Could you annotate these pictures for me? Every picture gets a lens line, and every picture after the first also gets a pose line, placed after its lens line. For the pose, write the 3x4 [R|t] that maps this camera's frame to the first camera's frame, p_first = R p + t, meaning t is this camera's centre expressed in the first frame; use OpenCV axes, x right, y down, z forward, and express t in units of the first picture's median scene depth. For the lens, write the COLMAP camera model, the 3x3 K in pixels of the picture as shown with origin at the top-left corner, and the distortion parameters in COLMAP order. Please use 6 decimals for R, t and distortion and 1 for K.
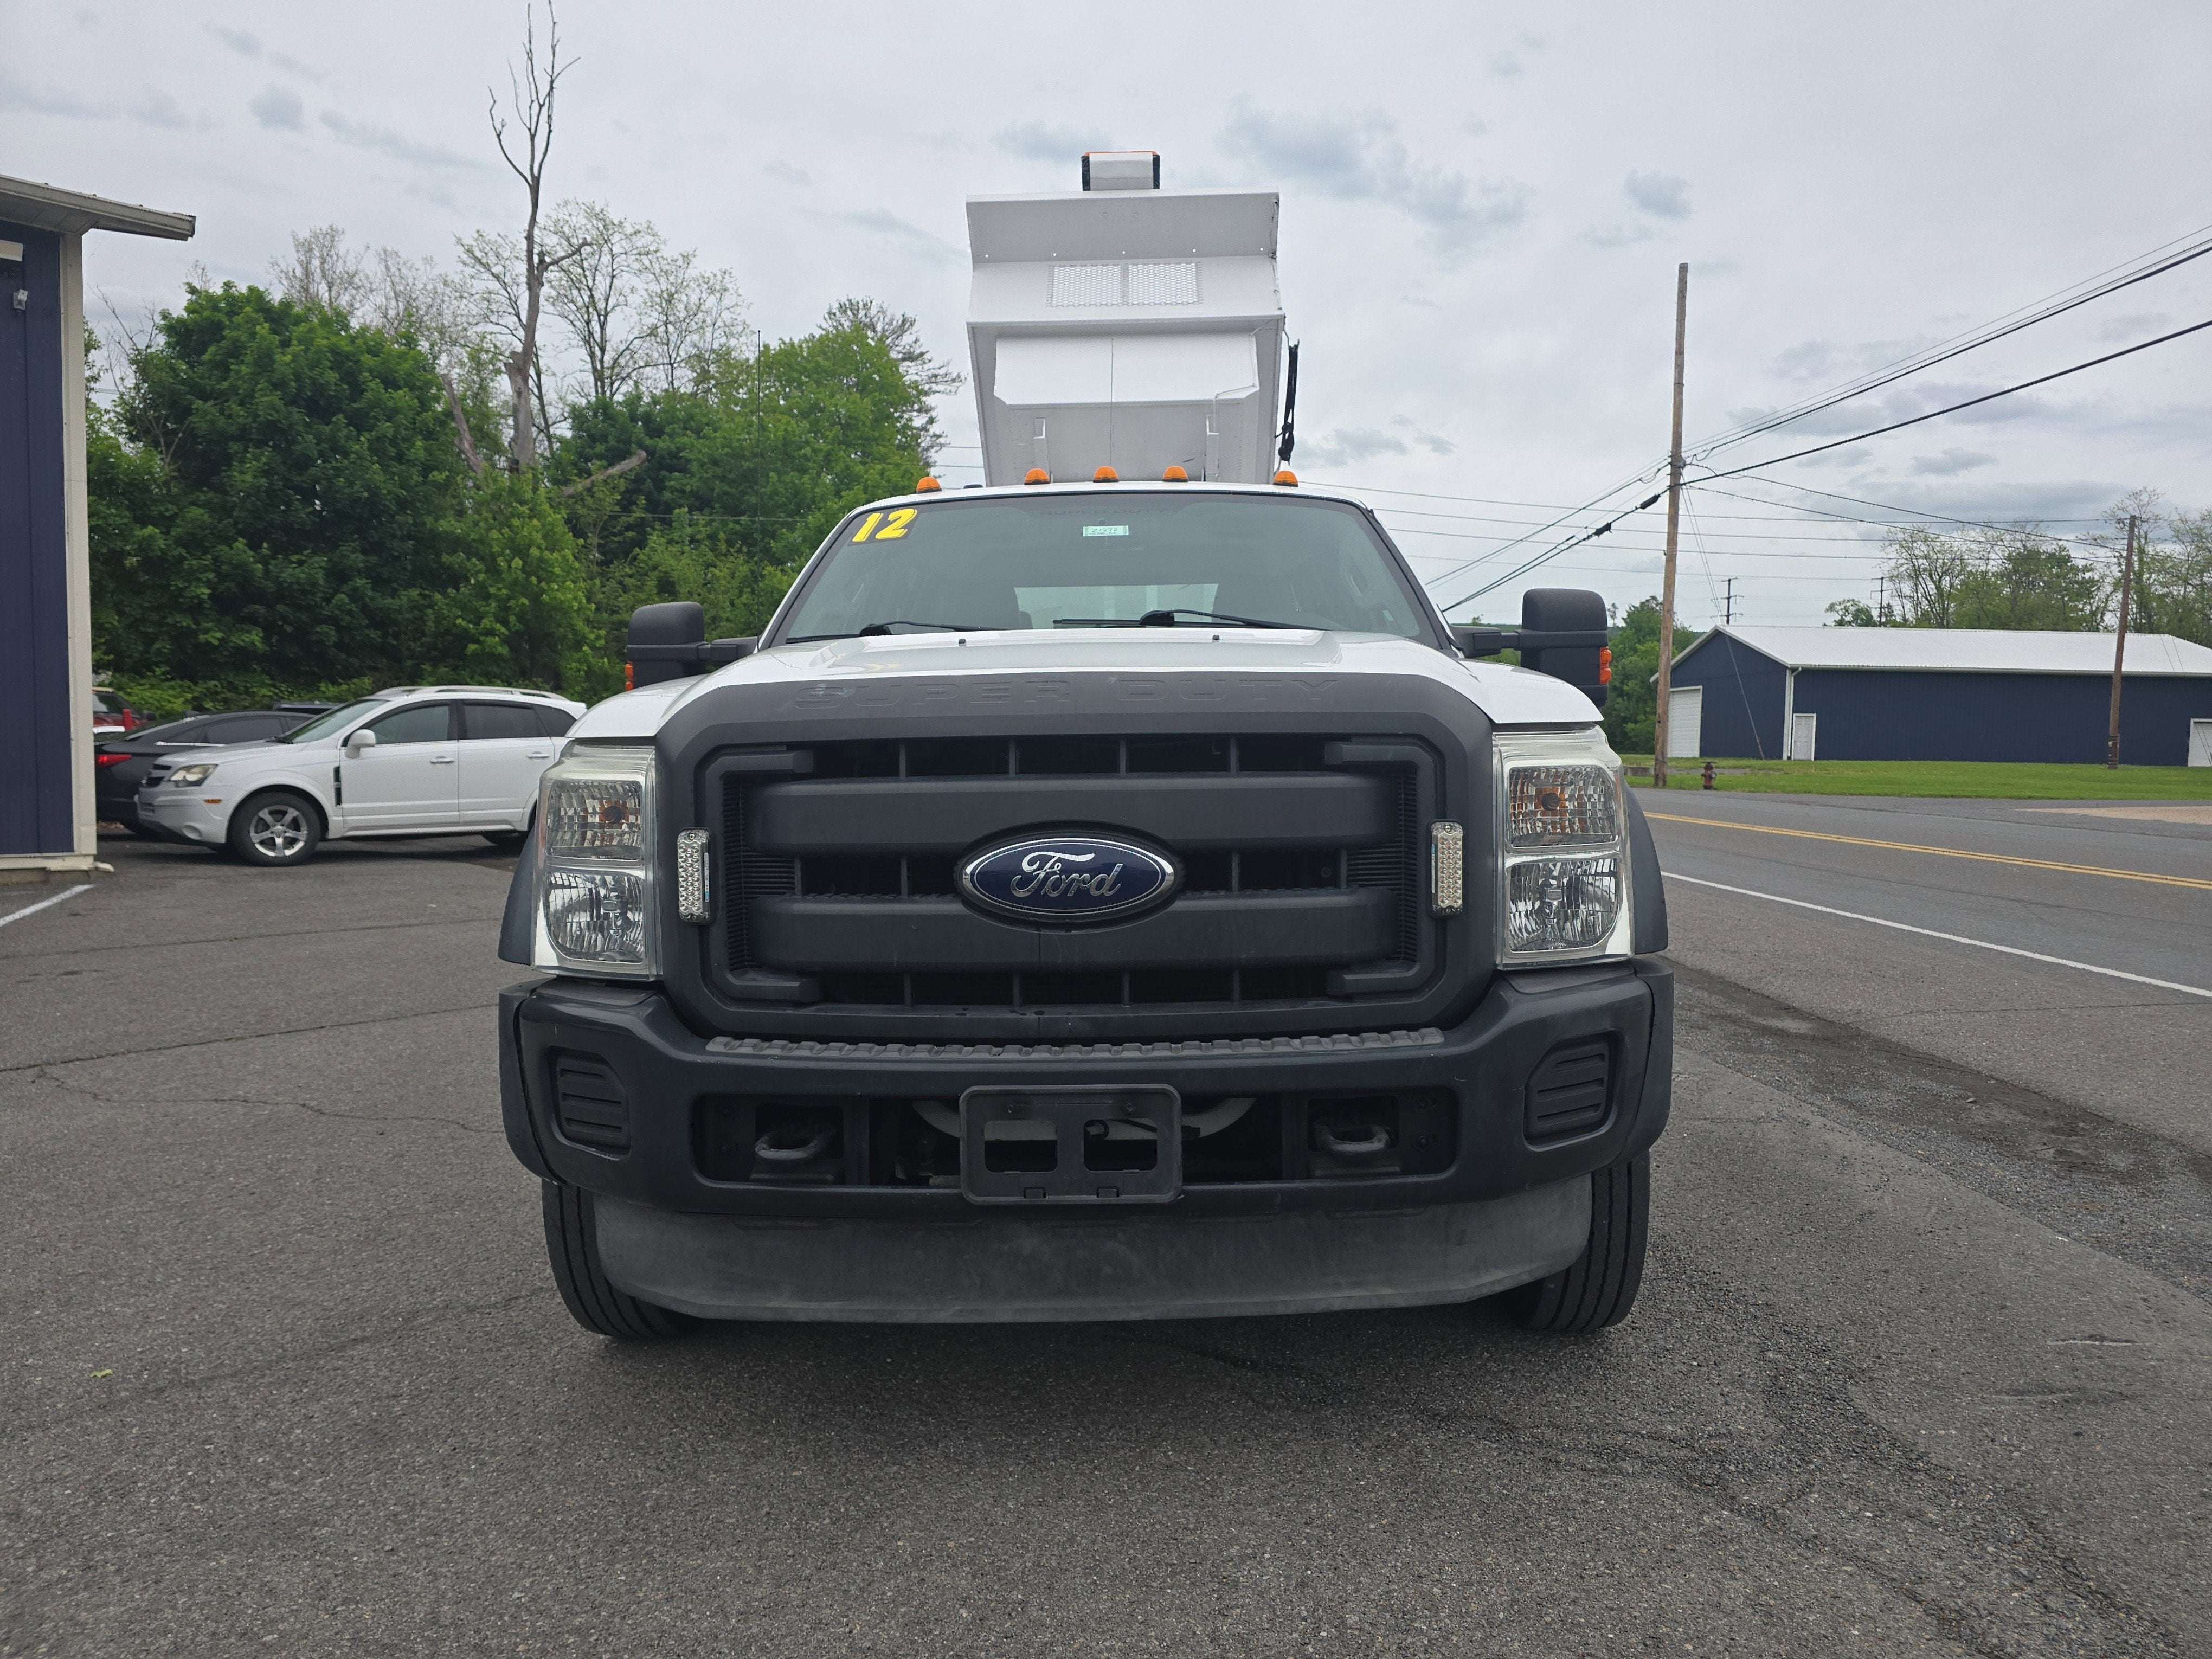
lens RADIAL K [[1495.2, 0, 1113.7], [0, 1495.2, 839.6], [0, 0, 1]] dist [0.053685, -0.055267]
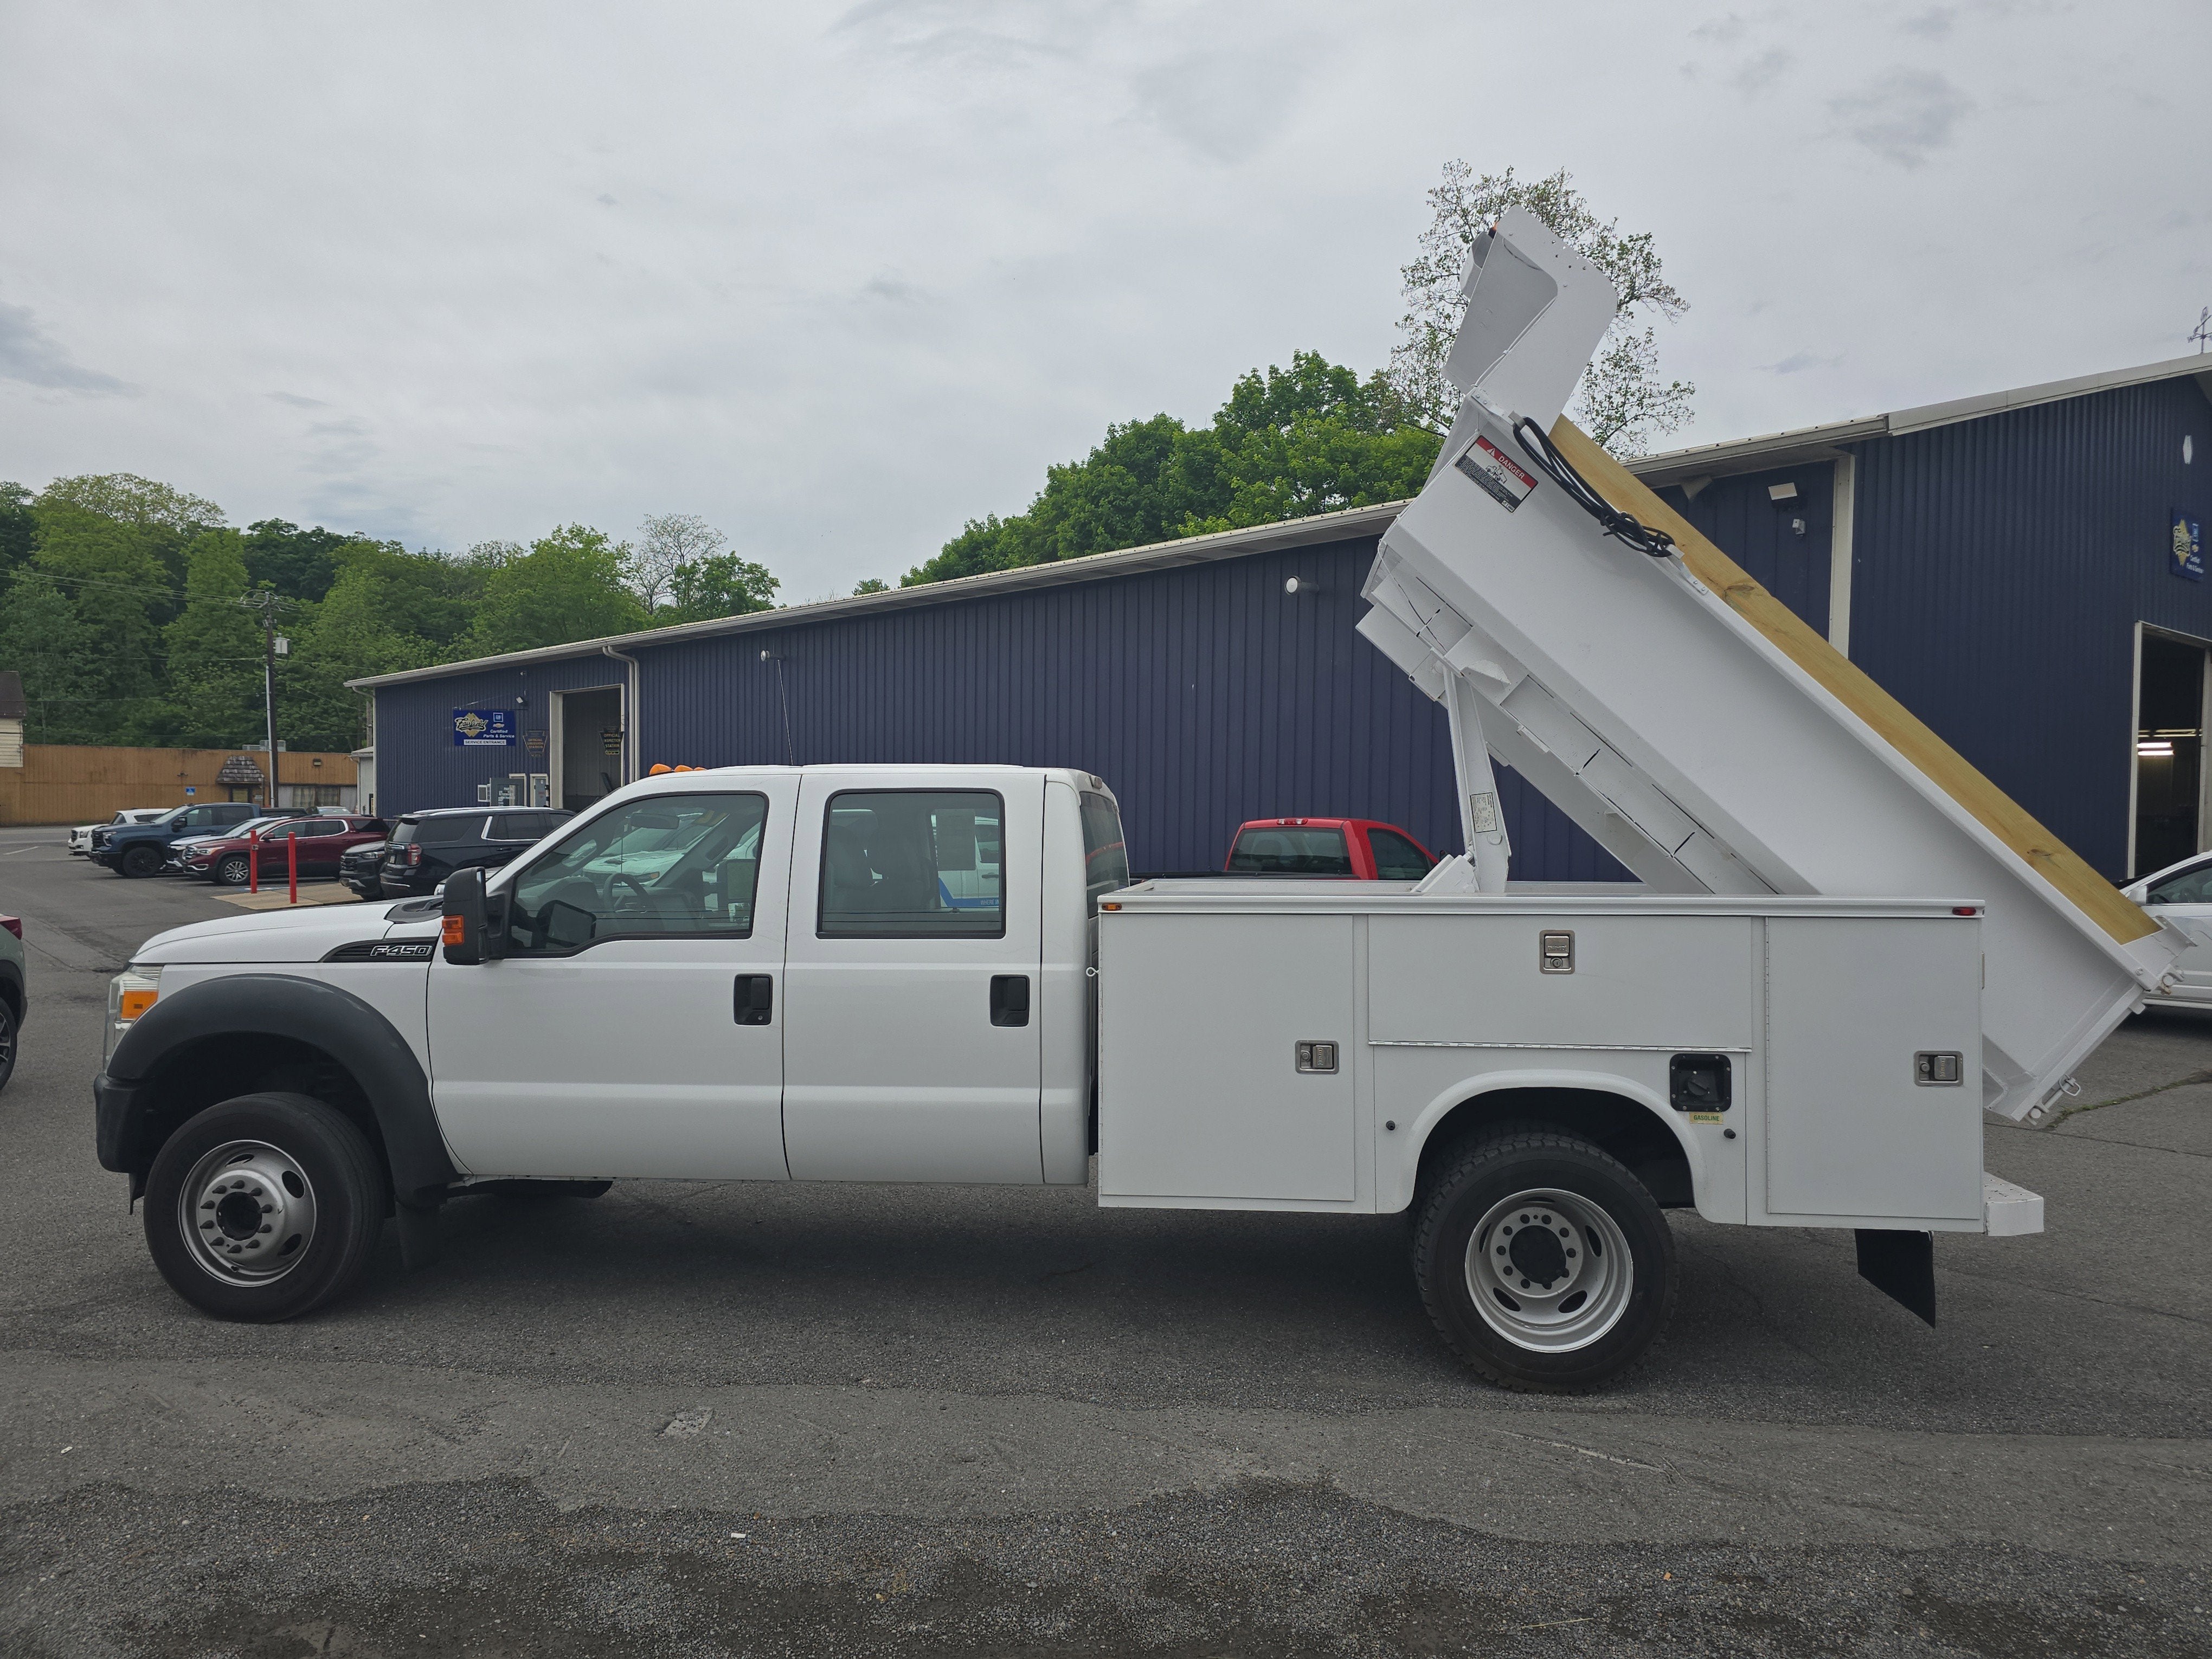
lens RADIAL K [[1472.5, 0, 1108.6], [0, 1472.5, 853.7], [0, 0, 1]] dist [0.069031, -0.059703]
pose [[-0.074086, 0.021157, -0.997027, 0.189525], [-0.072598, 0.997008, 0.026551, -0.031588], [0.994606, 0.074349, -0.072328, 0.204610]]
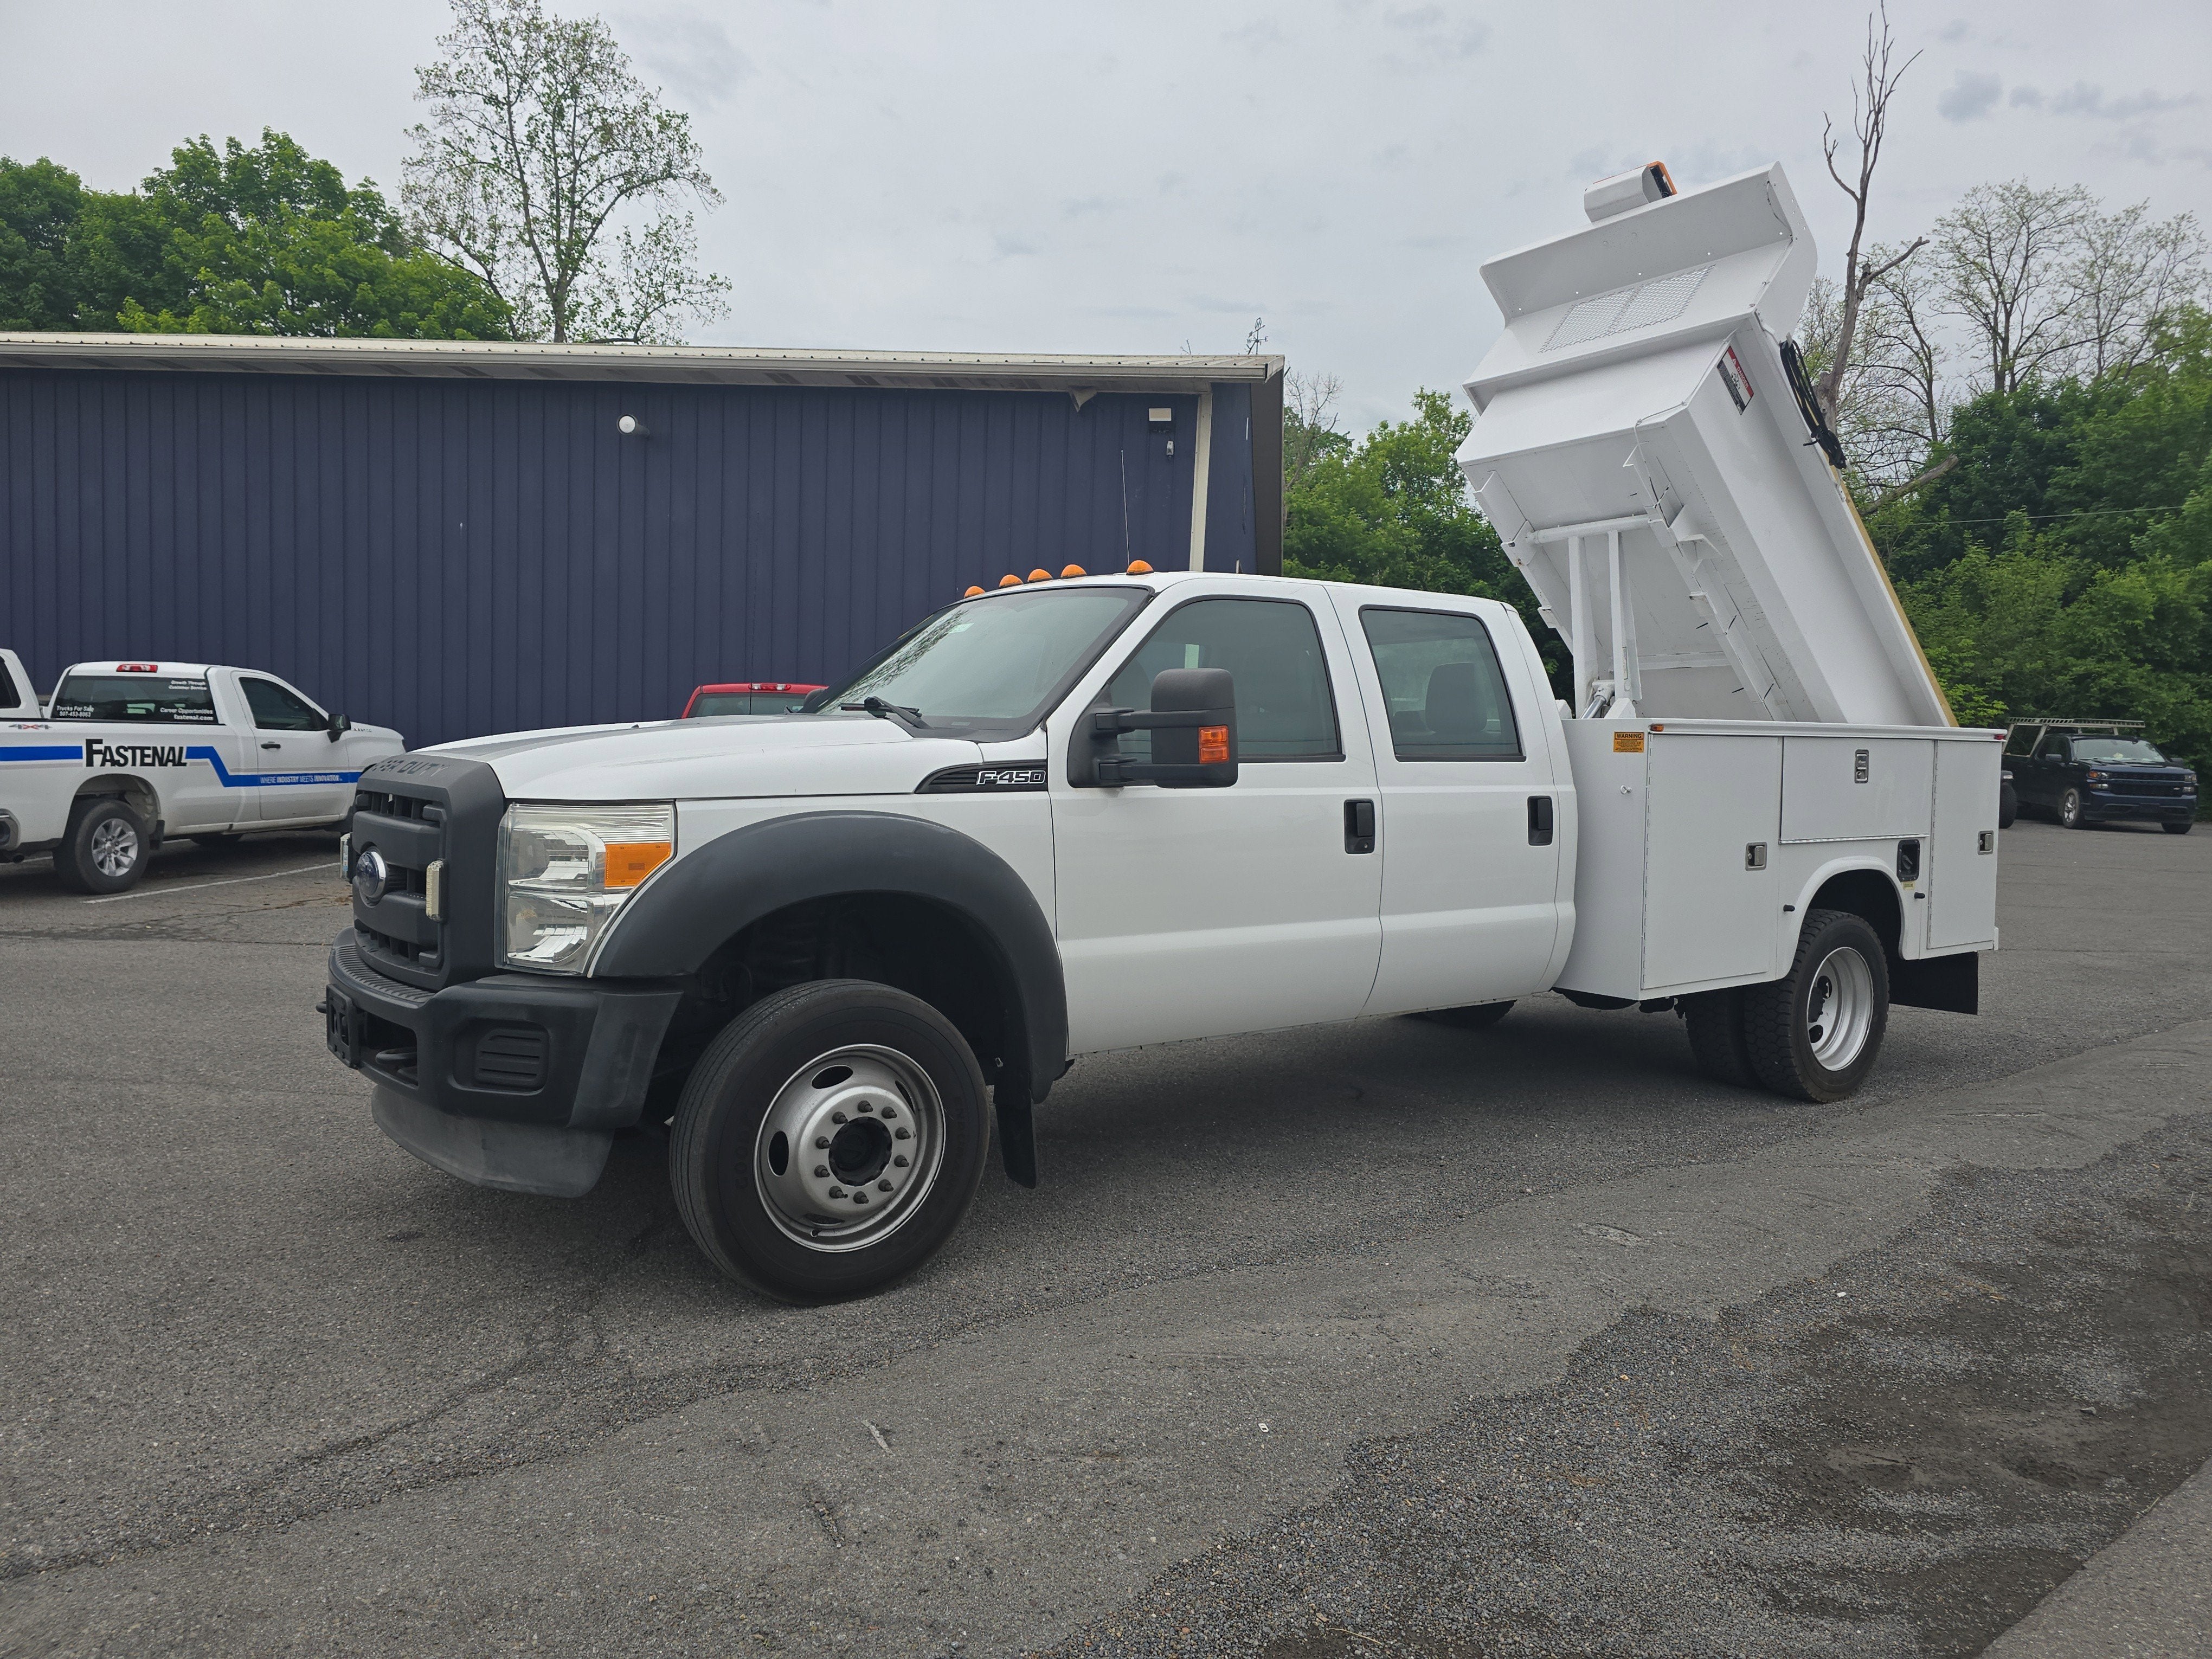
lens RADIAL K [[1484.5, 0, 1116.7], [0, 1484.5, 844.5], [0, 0, 1]] dist [0.060715, -0.055567]
pose [[0.611768, 0.073035, -0.787659, 0.134916], [-0.079025, 0.996390, 0.031011, -0.009498], [0.787080, 0.043273, 0.615331, 0.043929]]
